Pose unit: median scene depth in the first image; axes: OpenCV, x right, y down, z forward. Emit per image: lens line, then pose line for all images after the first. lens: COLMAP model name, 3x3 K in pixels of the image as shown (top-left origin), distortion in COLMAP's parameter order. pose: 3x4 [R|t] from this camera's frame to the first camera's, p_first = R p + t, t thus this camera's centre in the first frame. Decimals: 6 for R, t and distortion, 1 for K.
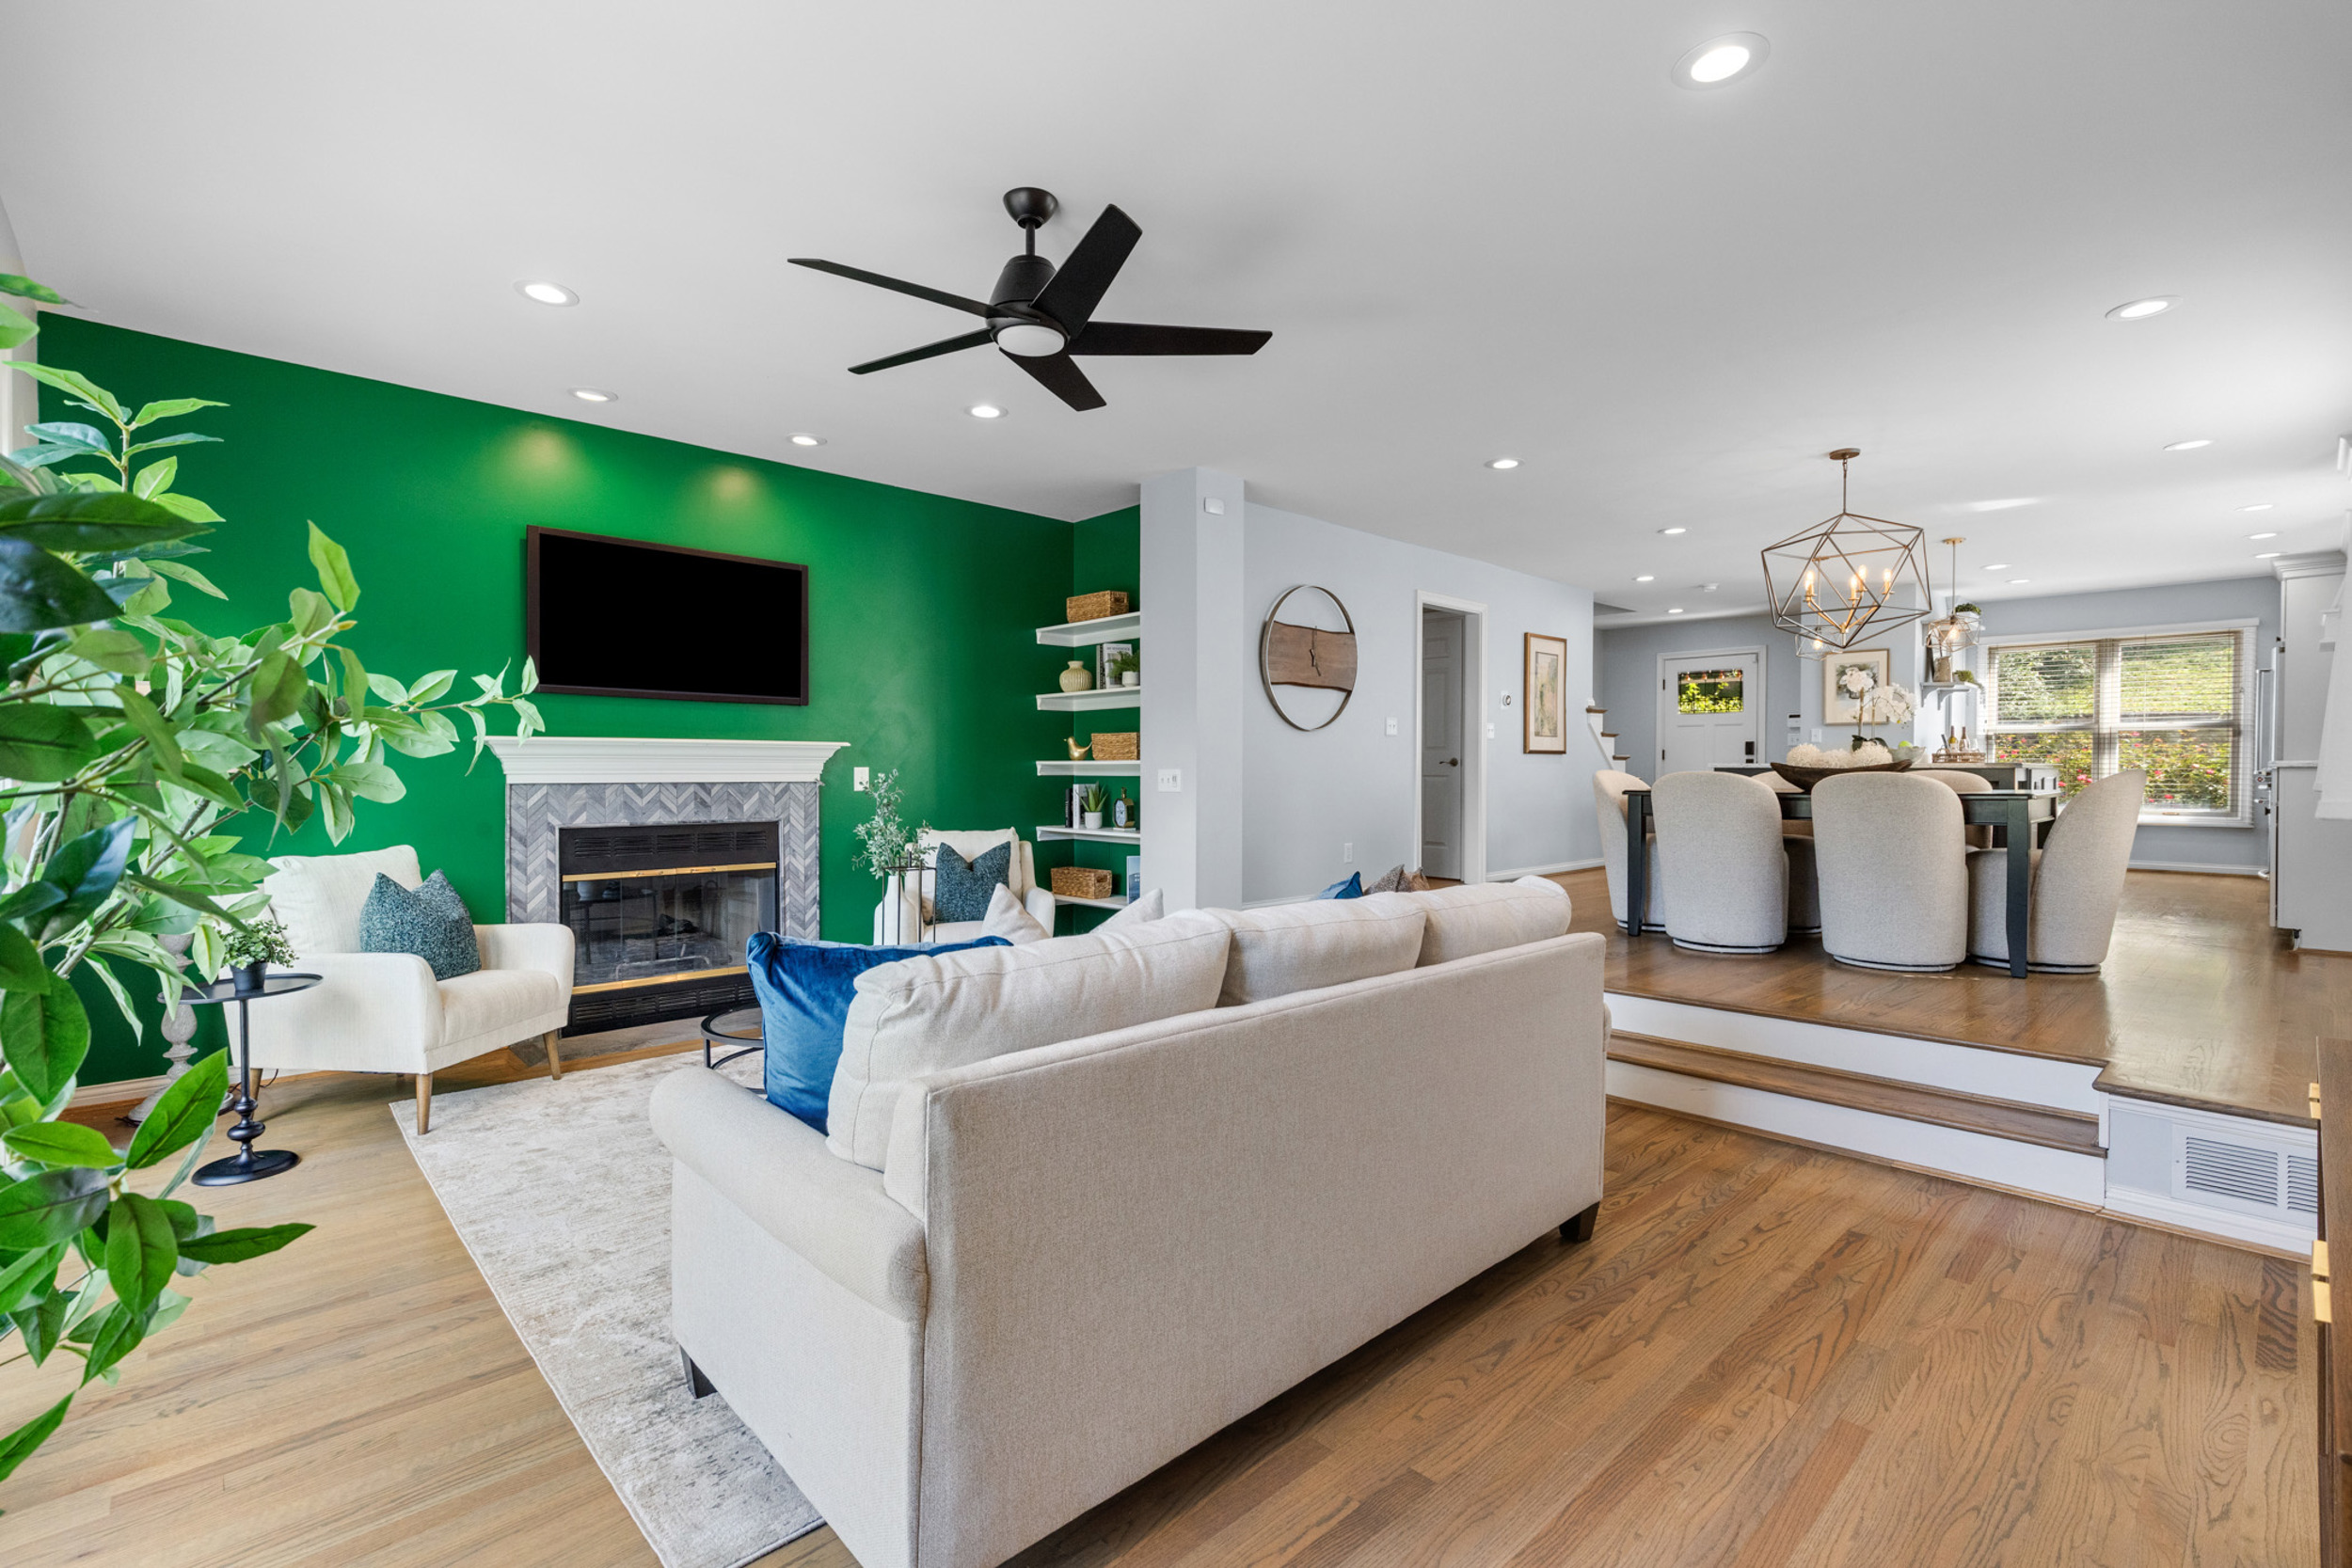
lens RADIAL K [[1054.5, 0, 1169.0], [0, 1054.5, 792.2], [0, 0, 1]] dist [0.004678, -0.000565]
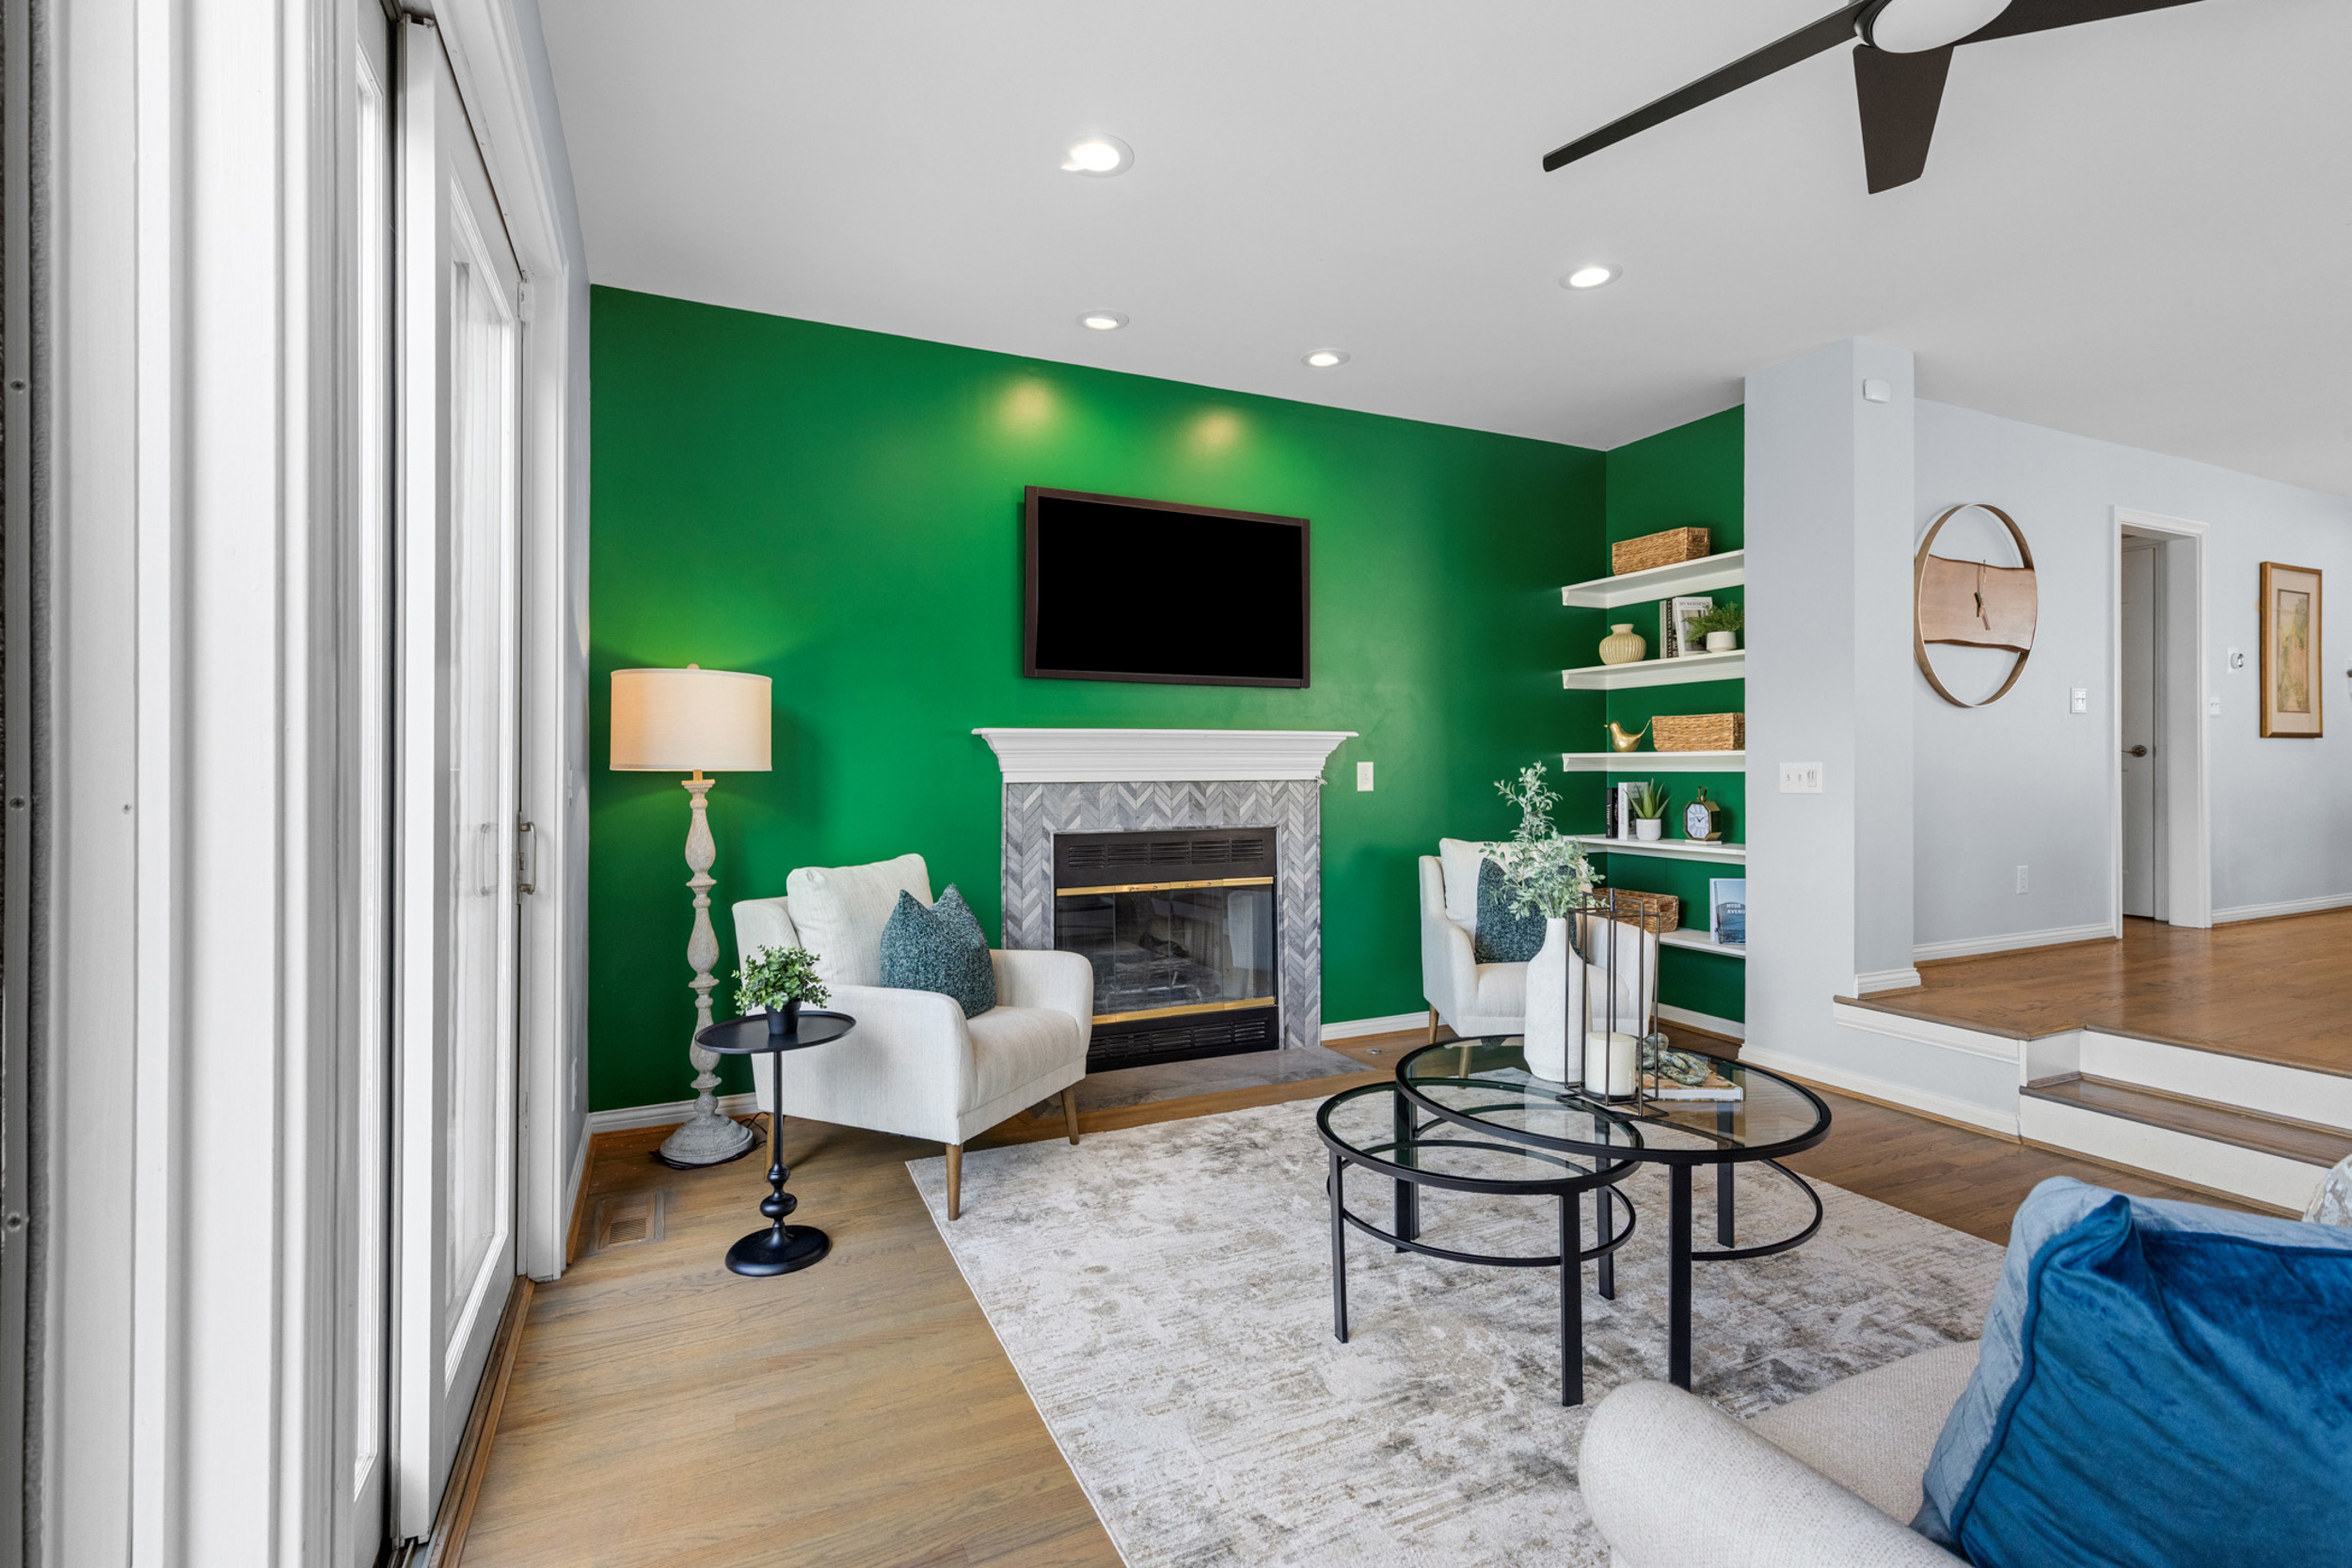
lens RADIAL K [[1054.5, 0, 1164.8], [0, 1054.5, 776.9], [0, 0, 1]] dist [0.004678, -0.000565]
pose [[0.950891, -0.001436, -0.309523, -0.205039], [-0.002100, 0.999936, -0.011093, -0.003027], [0.309519, 0.011198, 0.950827, 0.190503]]
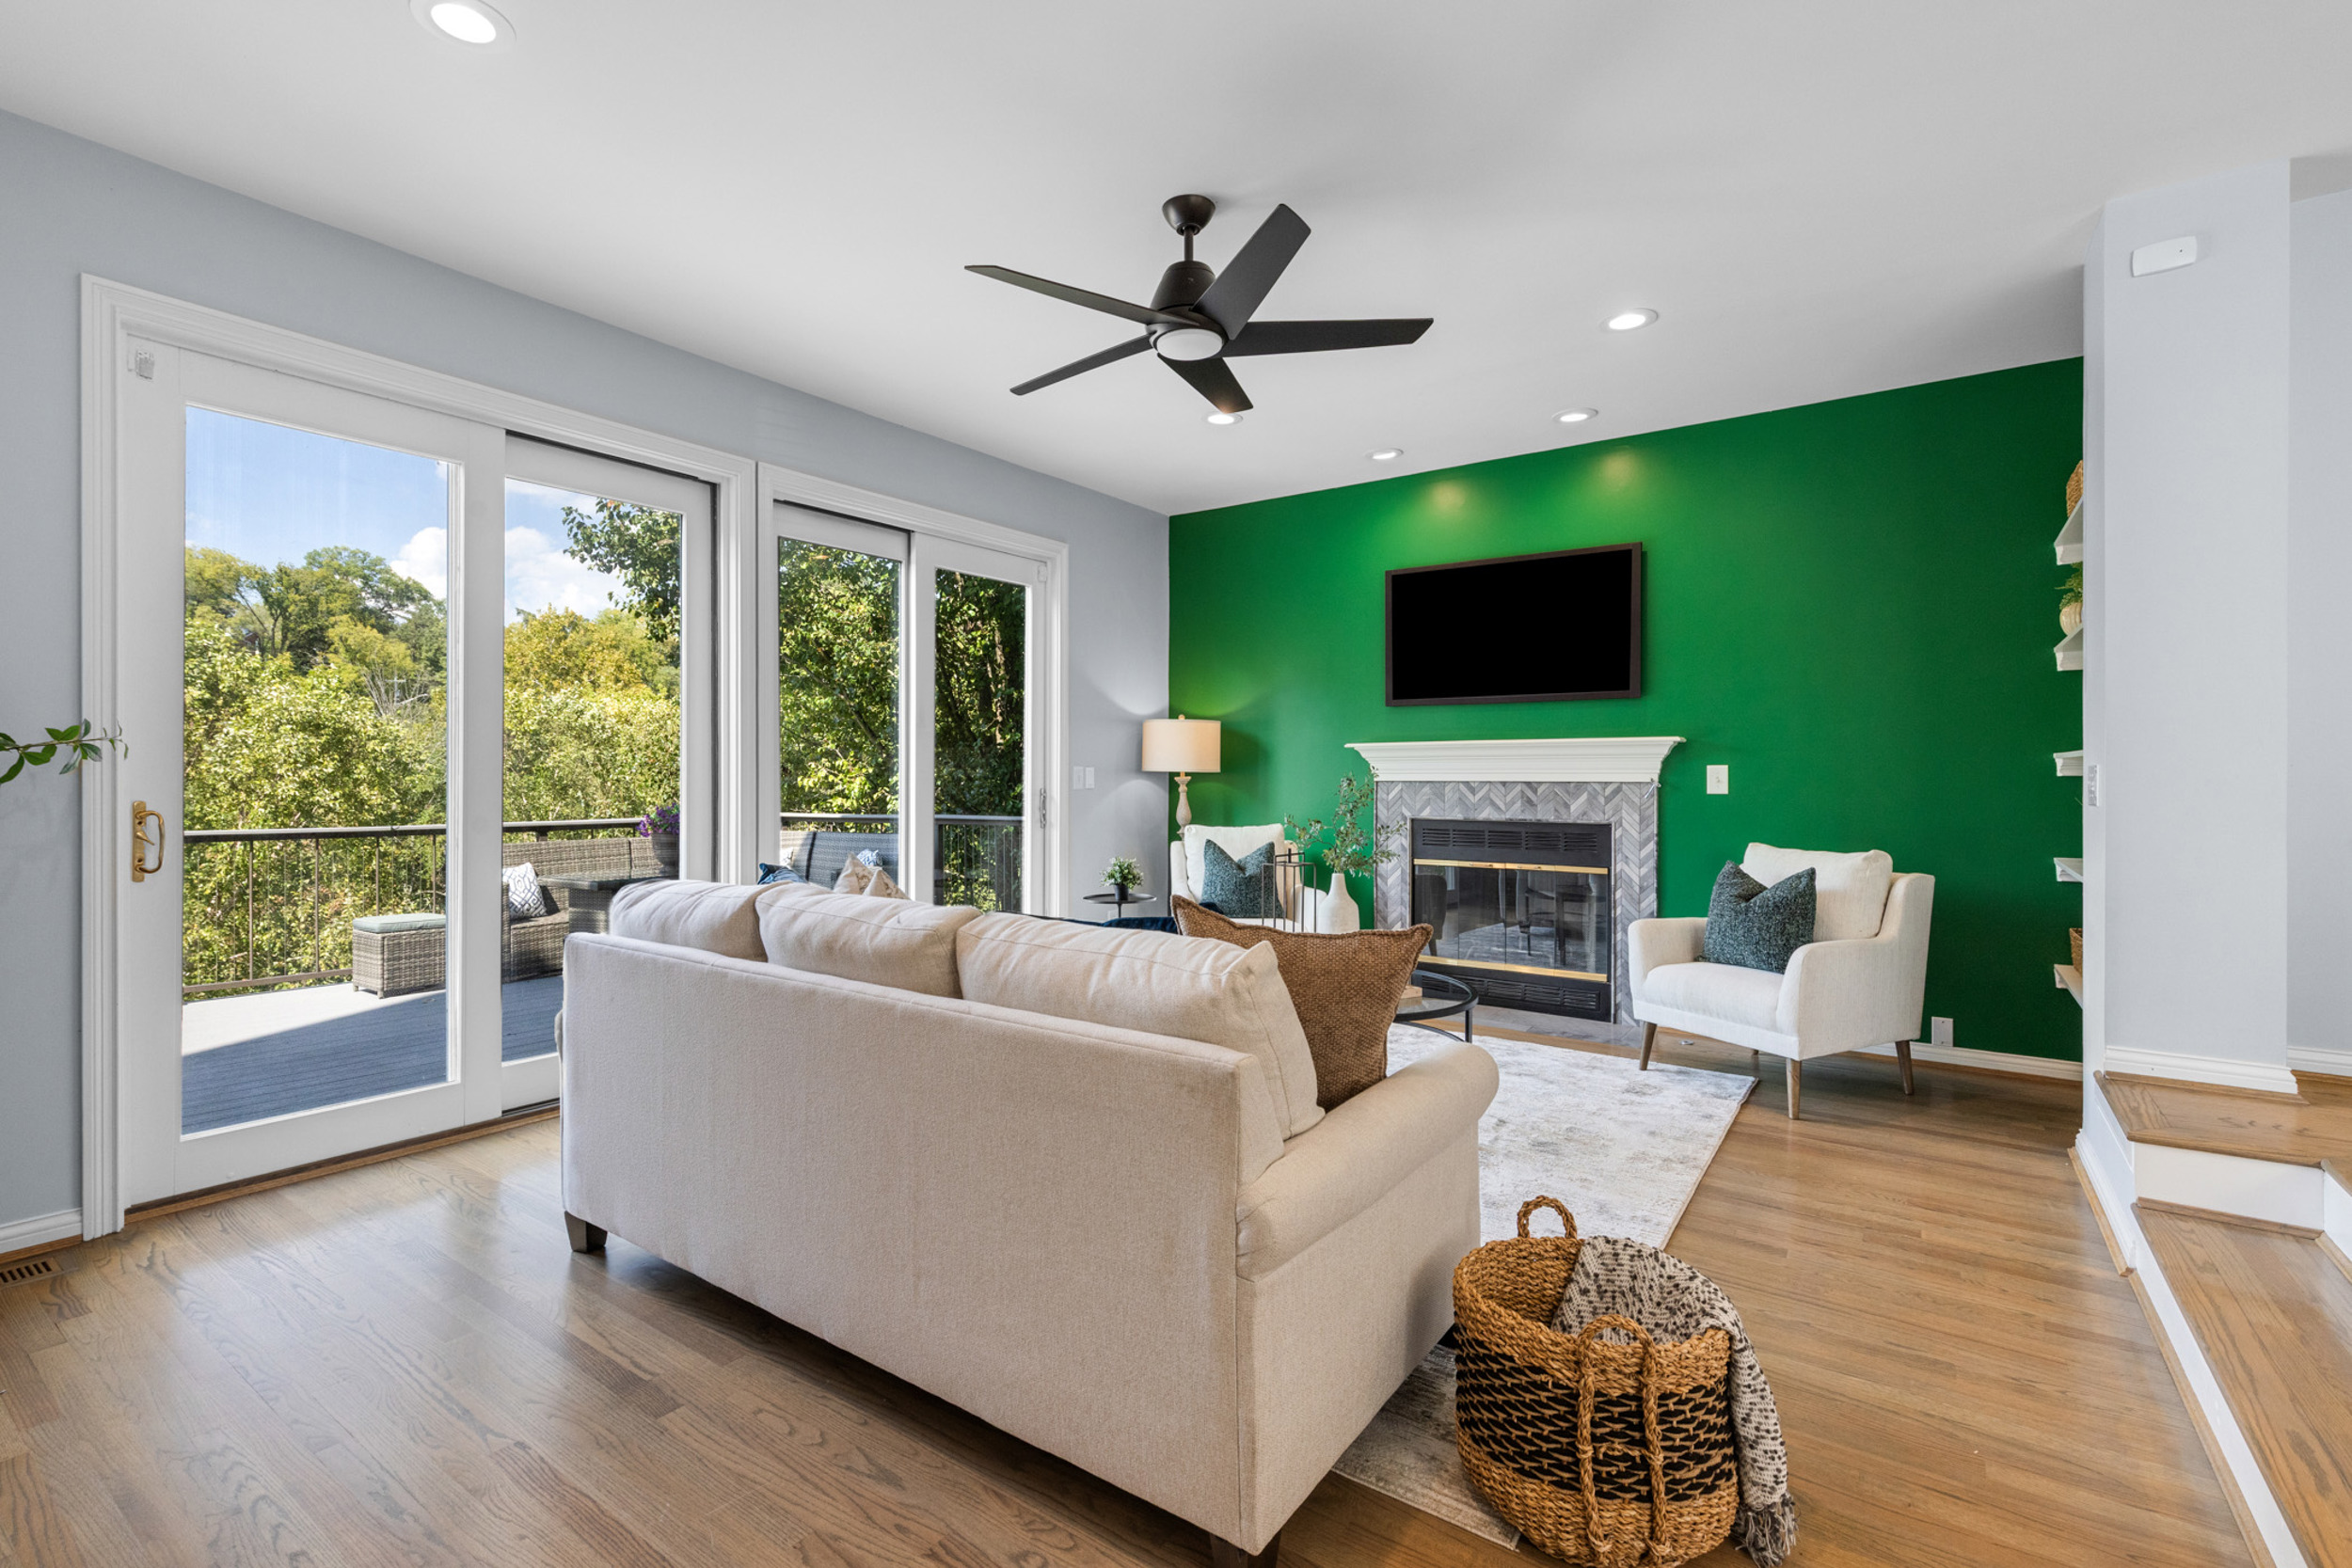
lens RADIAL K [[1054.5, 0, 1152.9], [0, 1054.5, 786.6], [0, 0, 1]] dist [0.004678, -0.000565]
pose [[0.199087, 0.014203, -0.979879, 0.485179], [-0.019456, 0.999755, 0.010538, -0.008088], [0.979789, 0.016967, 0.199315, 0.435835]]
